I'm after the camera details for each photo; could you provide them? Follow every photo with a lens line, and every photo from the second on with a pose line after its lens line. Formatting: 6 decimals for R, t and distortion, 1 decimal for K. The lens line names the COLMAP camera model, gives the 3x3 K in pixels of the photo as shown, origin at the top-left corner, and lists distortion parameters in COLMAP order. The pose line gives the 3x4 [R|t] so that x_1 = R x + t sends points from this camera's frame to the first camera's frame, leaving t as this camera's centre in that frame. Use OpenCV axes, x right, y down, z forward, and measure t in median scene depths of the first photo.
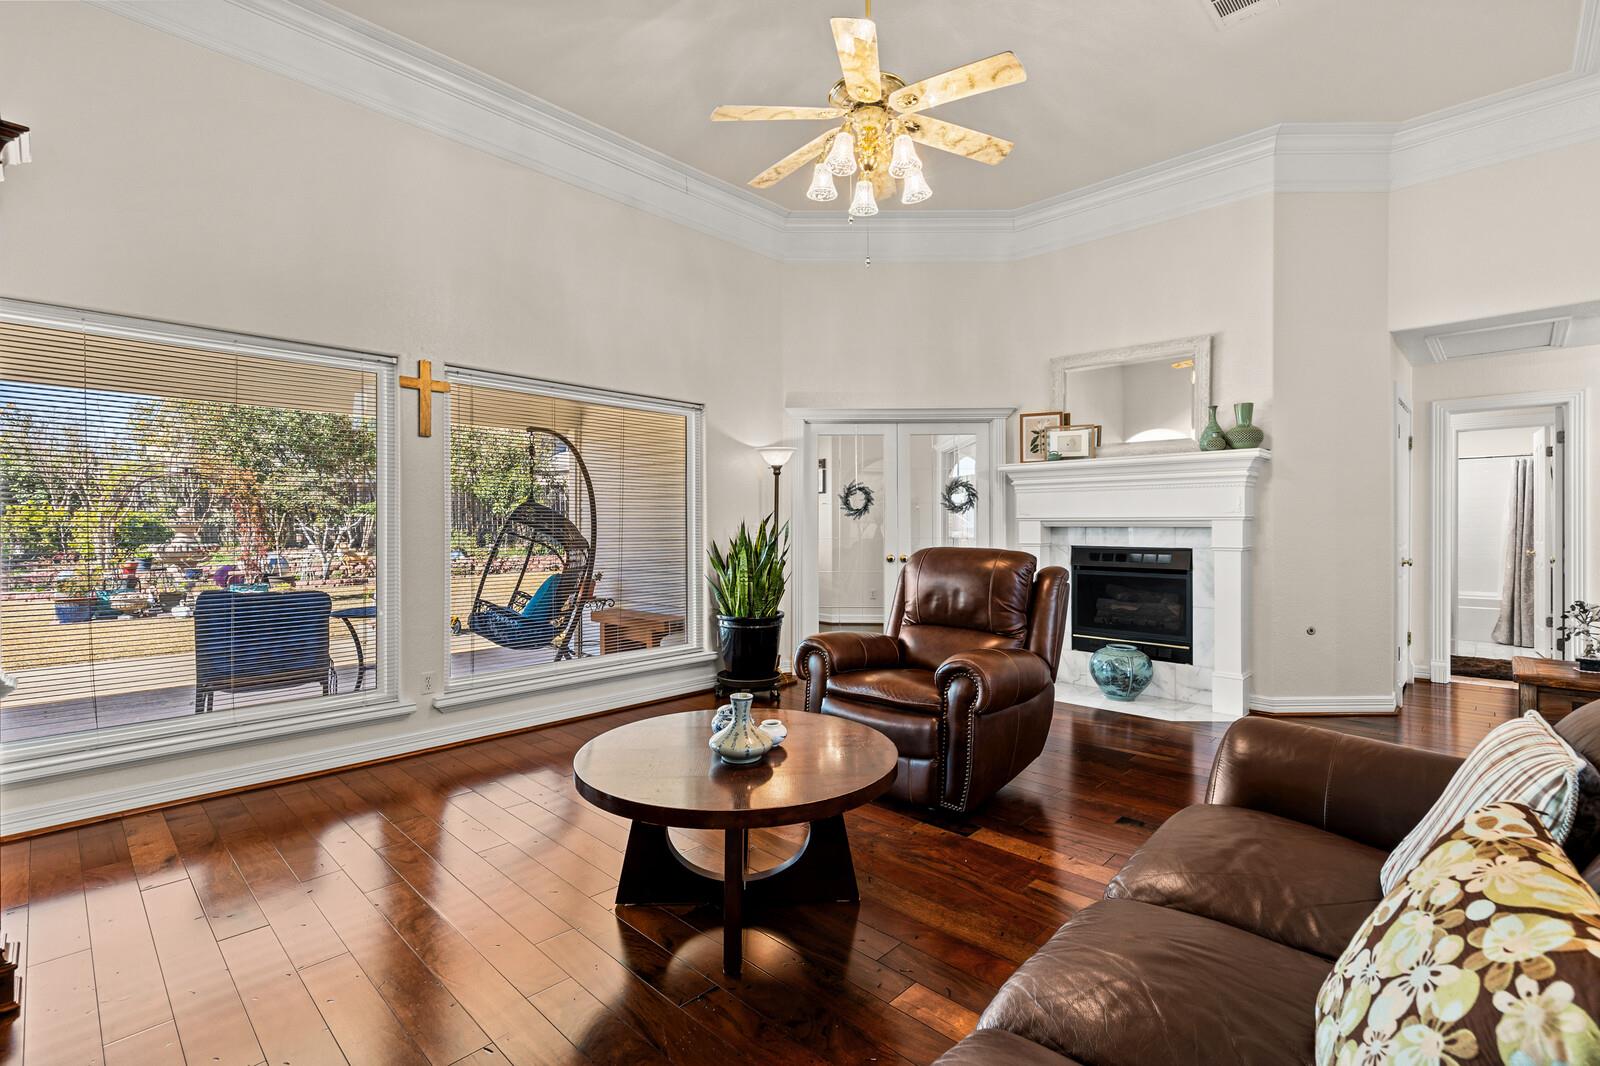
lens RADIAL K [[727.8, 0, 789.3], [0, 727.8, 529.3], [0, 0, 1]] dist [0.014664, -0.001685]
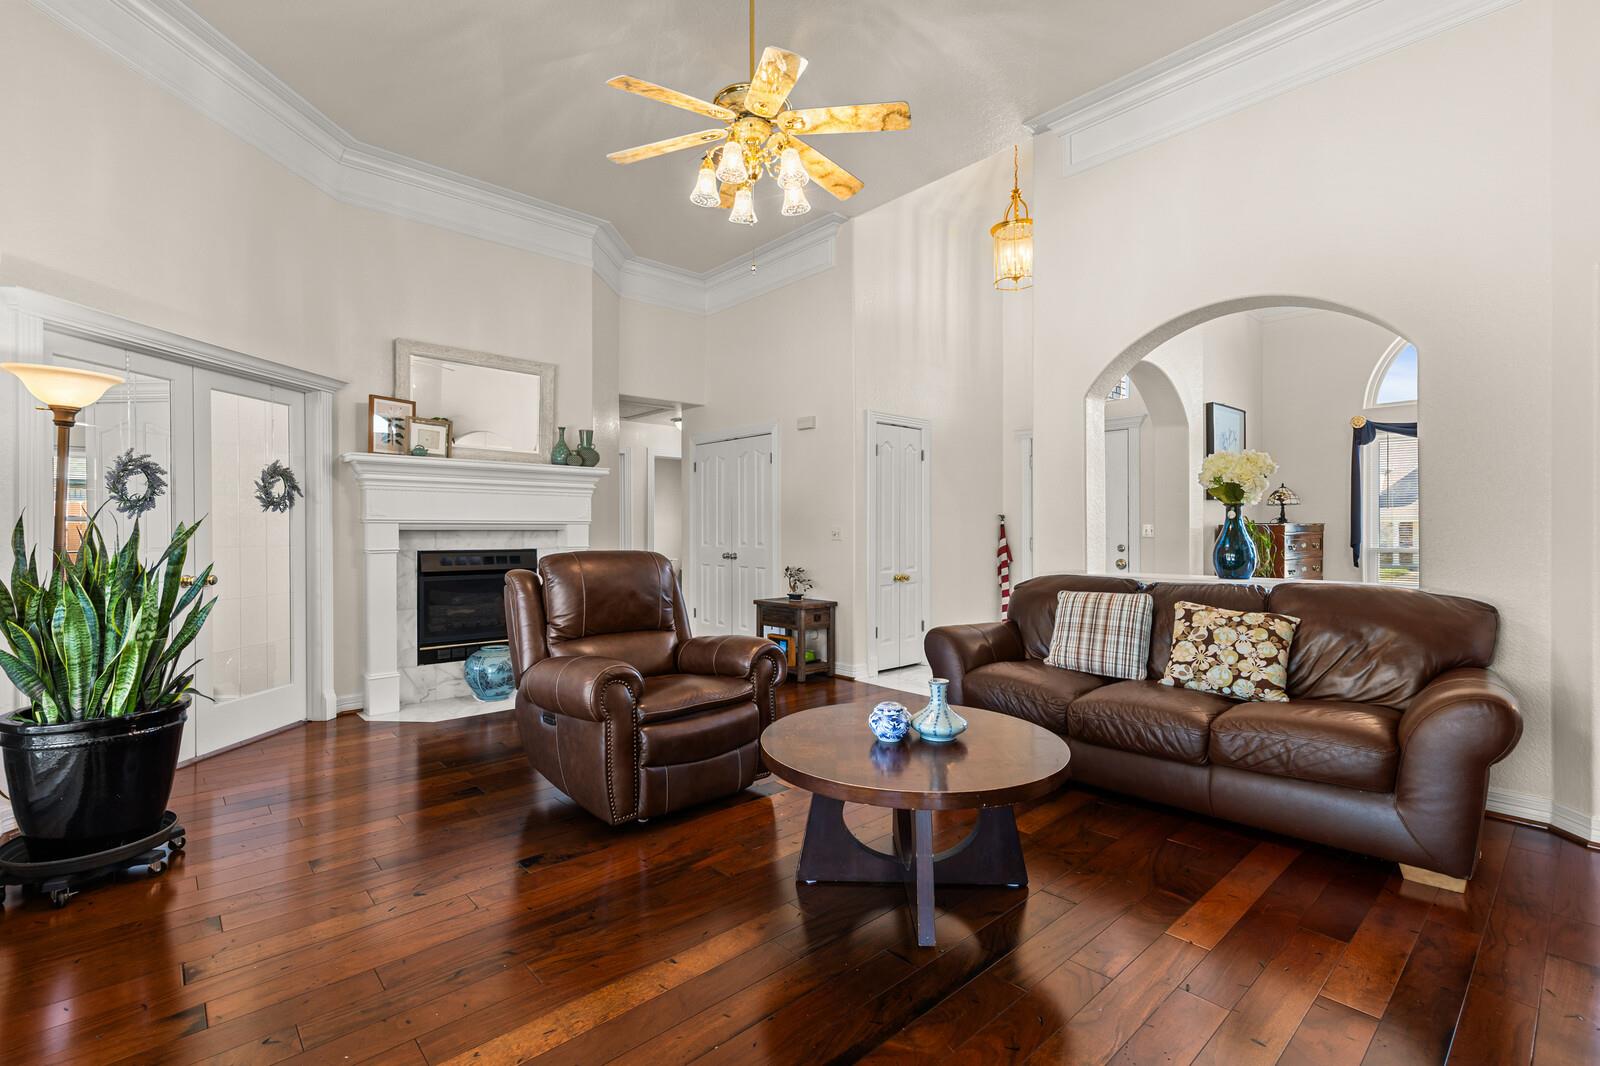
lens RADIAL K [[727.8, 0, 800.9], [0, 727.8, 538.5], [0, 0, 1]] dist [0.014664, -0.001685]
pose [[0.055871, -0.012461, 0.998360, -0.496458], [0.006971, 0.999903, 0.012090, -0.000690], [-0.998414, 0.006284, 0.055953, 0.477518]]
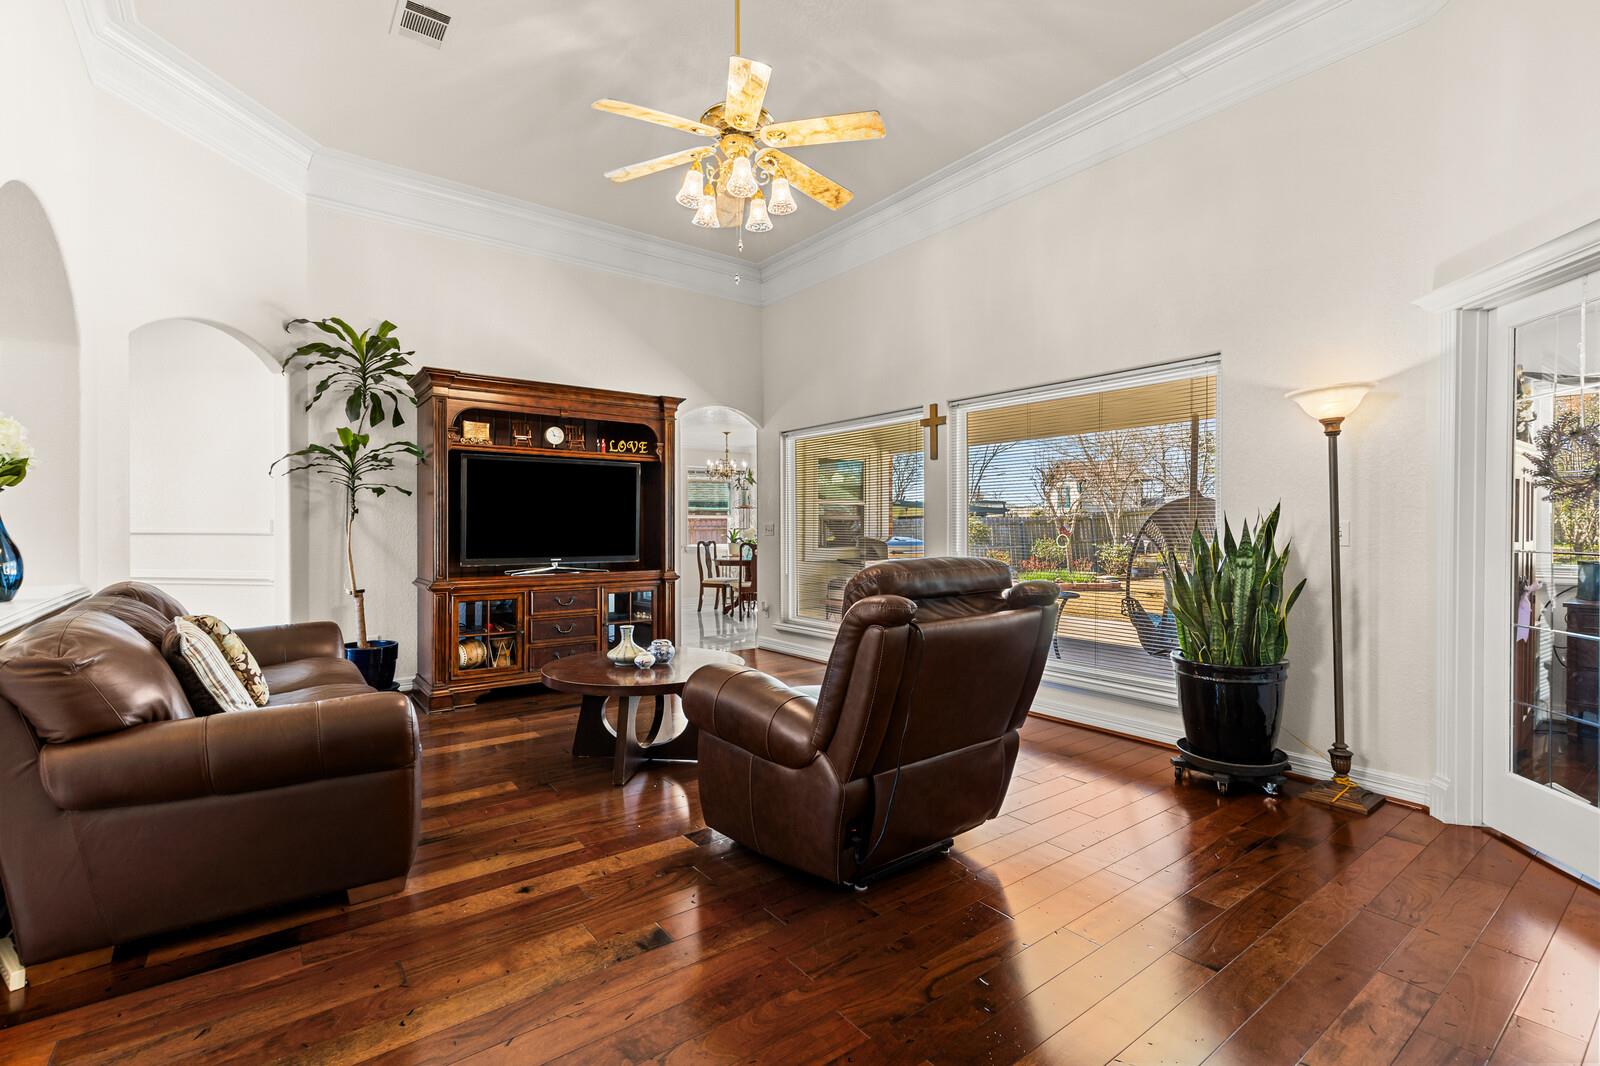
lens RADIAL K [[727.8, 0, 789.8], [0, 727.8, 525.8], [0, 0, 1]] dist [0.014664, -0.001685]
pose [[-0.166742, 0.002852, -0.985996, 0.629407], [0.000515, 0.999996, 0.002805, -0.005800], [0.986000, -0.000040, -0.166743, 0.682818]]
